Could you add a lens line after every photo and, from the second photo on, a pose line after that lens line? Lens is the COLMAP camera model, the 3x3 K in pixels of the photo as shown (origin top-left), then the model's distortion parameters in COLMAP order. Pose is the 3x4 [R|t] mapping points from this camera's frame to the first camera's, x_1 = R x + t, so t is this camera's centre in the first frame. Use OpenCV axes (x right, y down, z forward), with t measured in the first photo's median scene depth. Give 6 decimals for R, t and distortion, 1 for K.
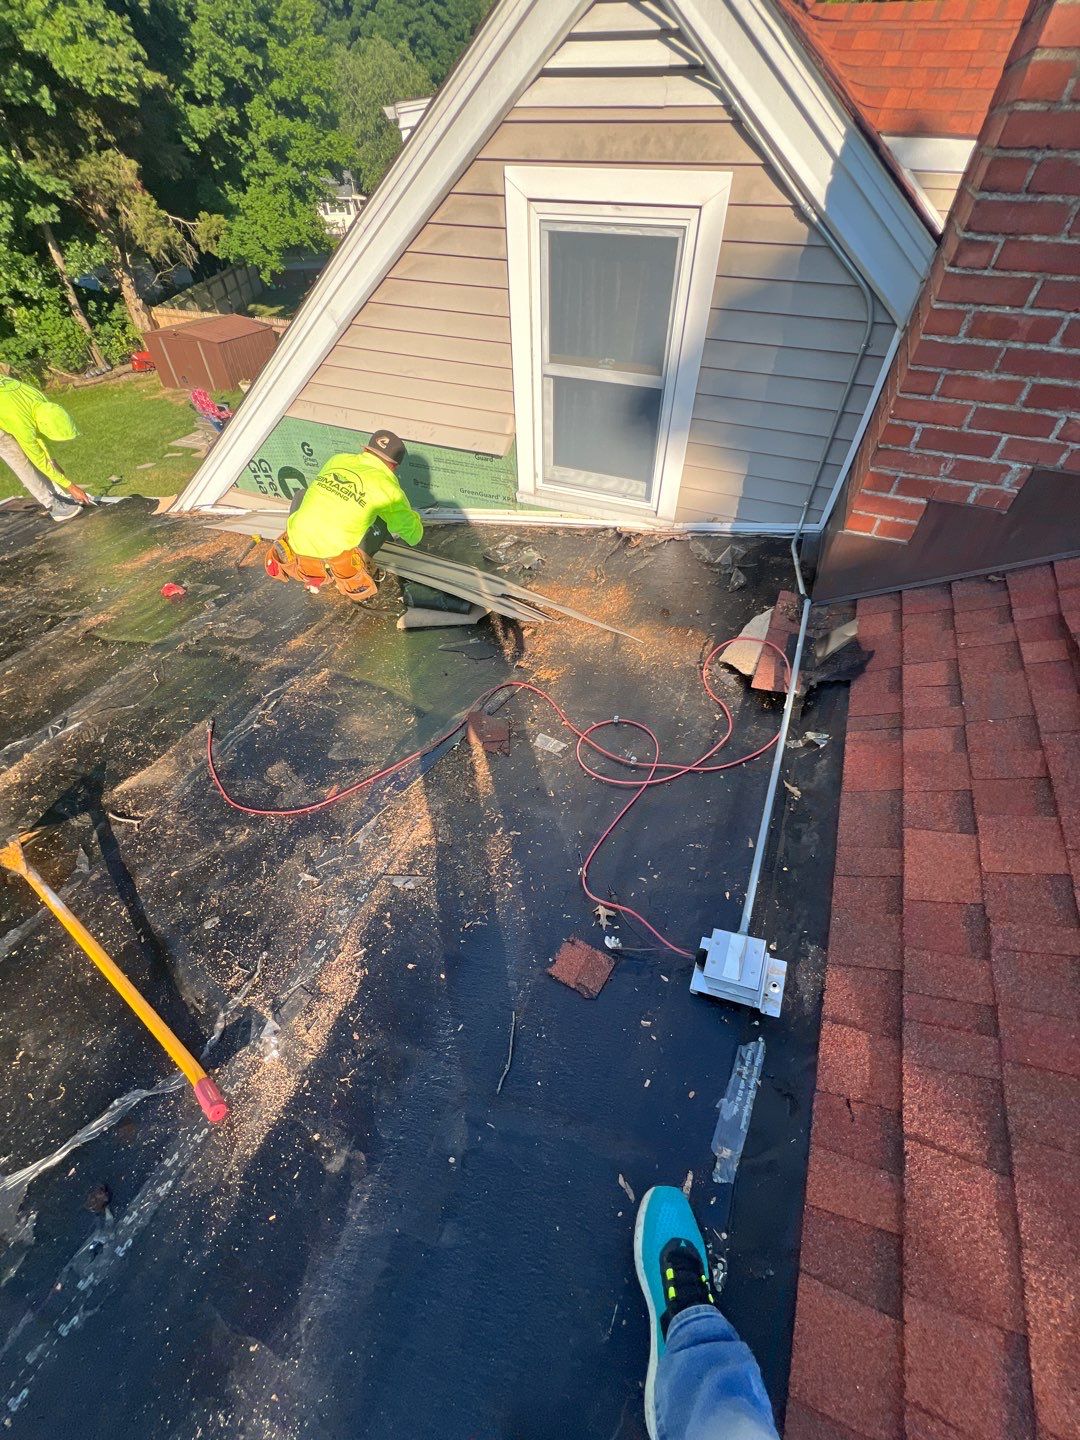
lens RADIAL K [[573.3, 0, 546.6], [0, 573.3, 718.1], [0, 0, 1]] dist [-0.003015, 0.000501]
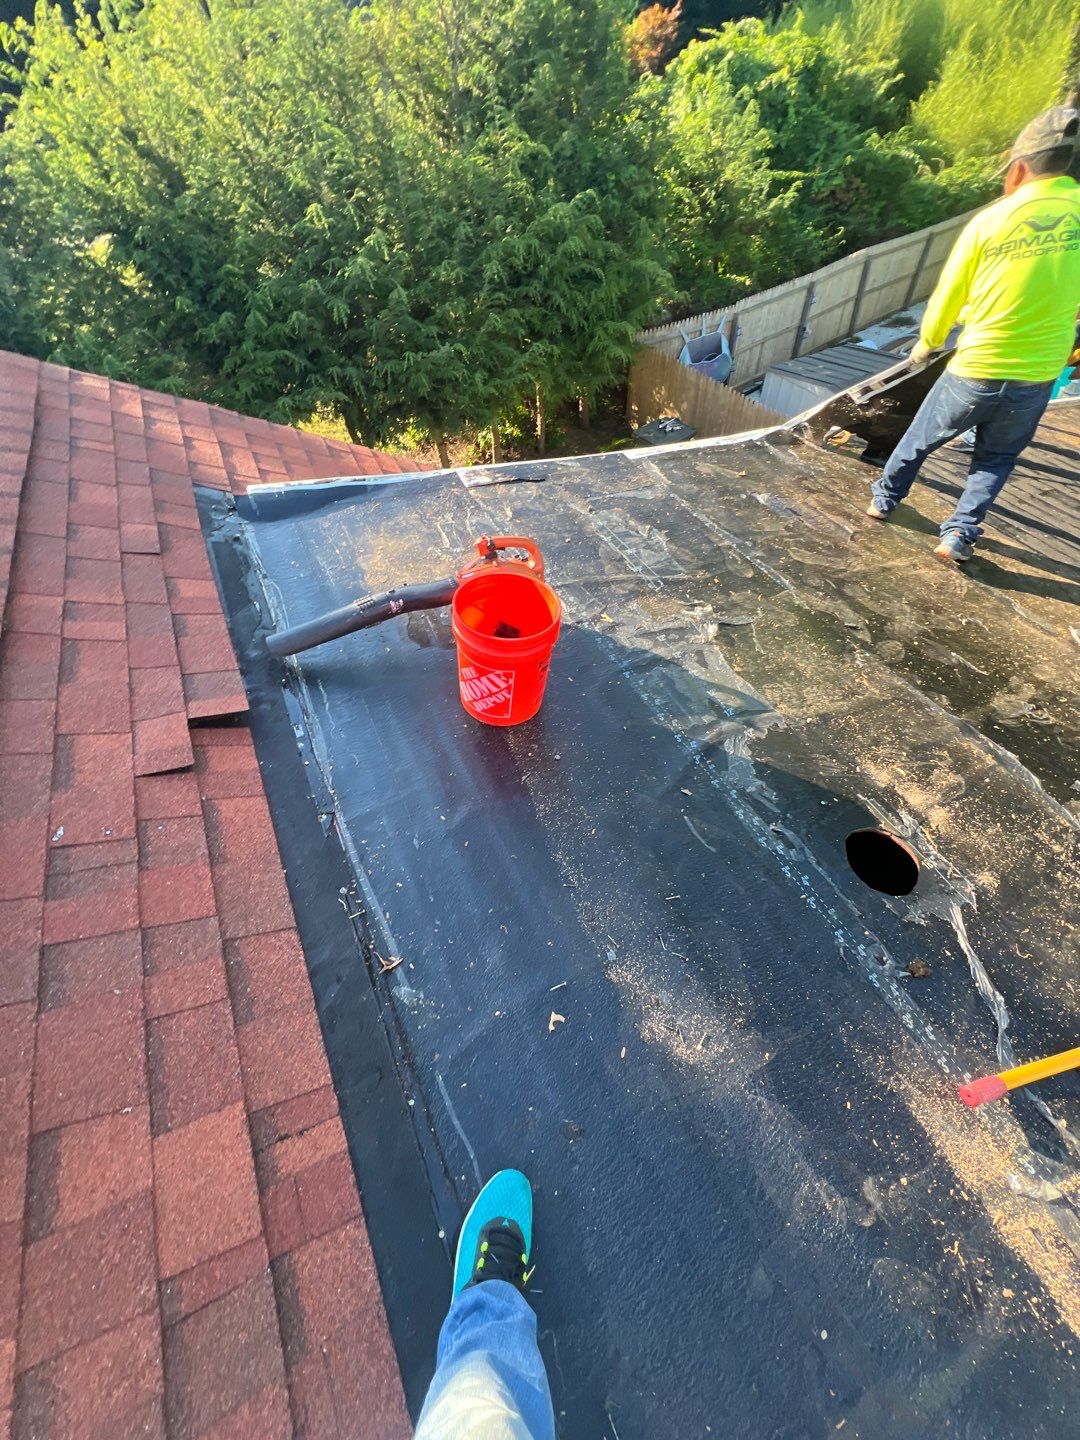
lens RADIAL K [[573.3, 0, 546.6], [0, 573.3, 718.1], [0, 0, 1]] dist [-0.003015, 0.000501]
pose [[-0.644807, 0.622806, -0.443099, -0.048625], [-0.513179, 0.076868, 0.854833, 0.101063], [0.566455, 0.778591, 0.270046, -0.080970]]
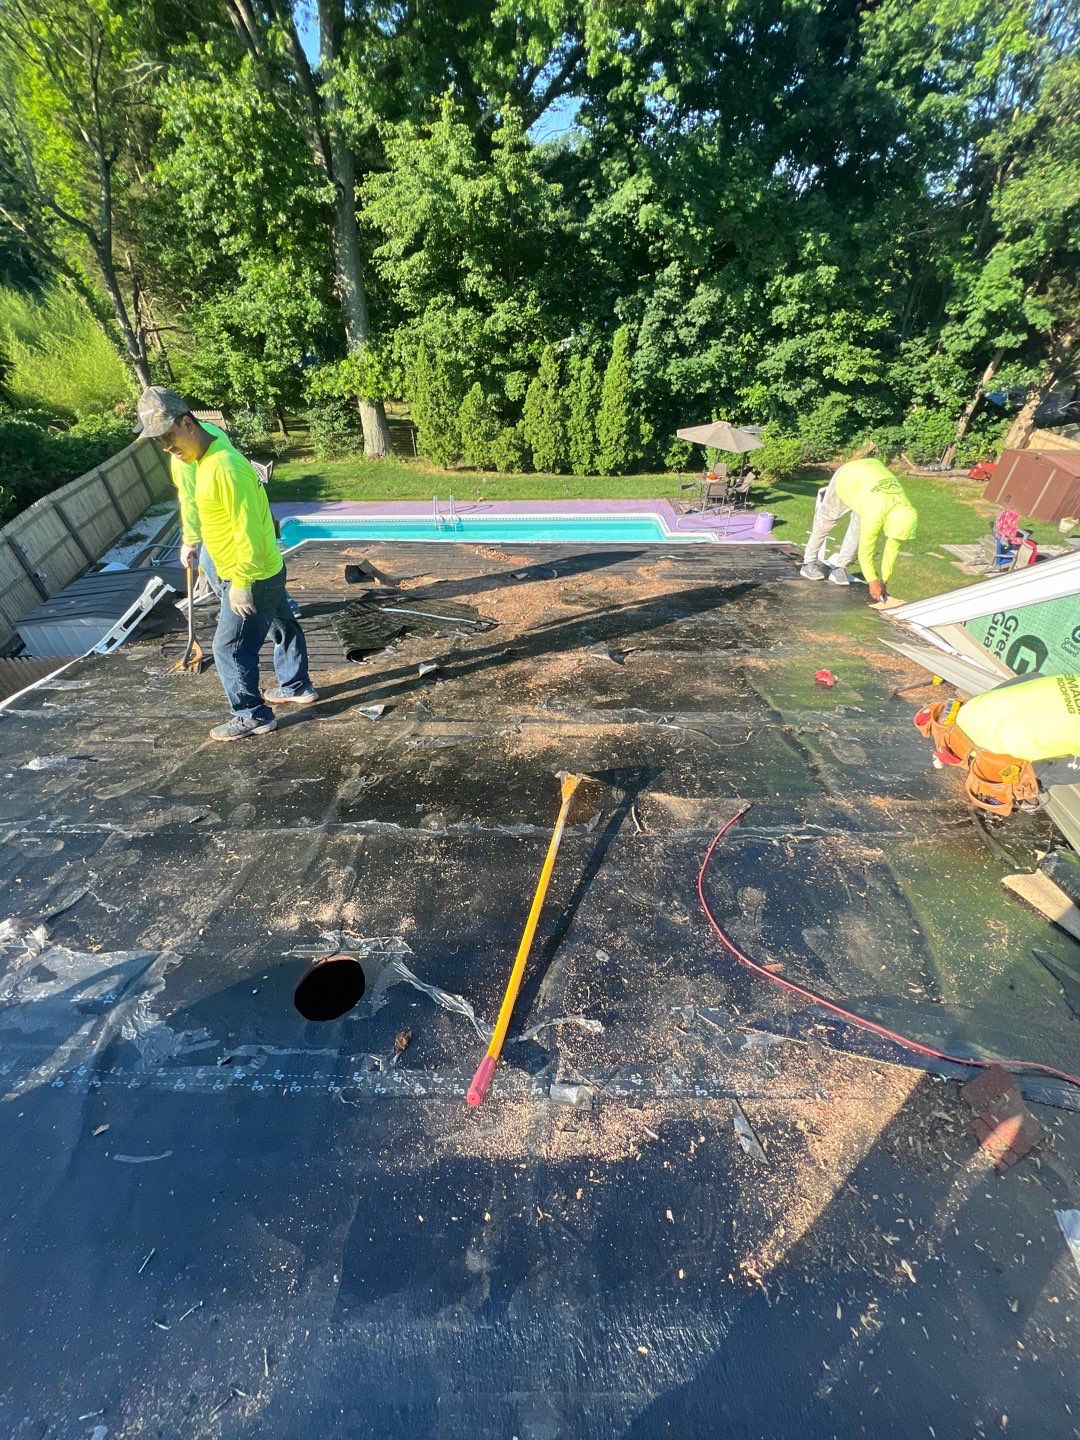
lens RADIAL K [[573.3, 0, 546.6], [0, 573.3, 718.1], [0, 0, 1]] dist [-0.003015, 0.000501]
pose [[0.381912, 0.570878, -0.726802, -0.074696], [-0.662269, 0.717570, 0.215625, -0.090501], [0.644627, 0.398988, 0.652123, 0.042800]]
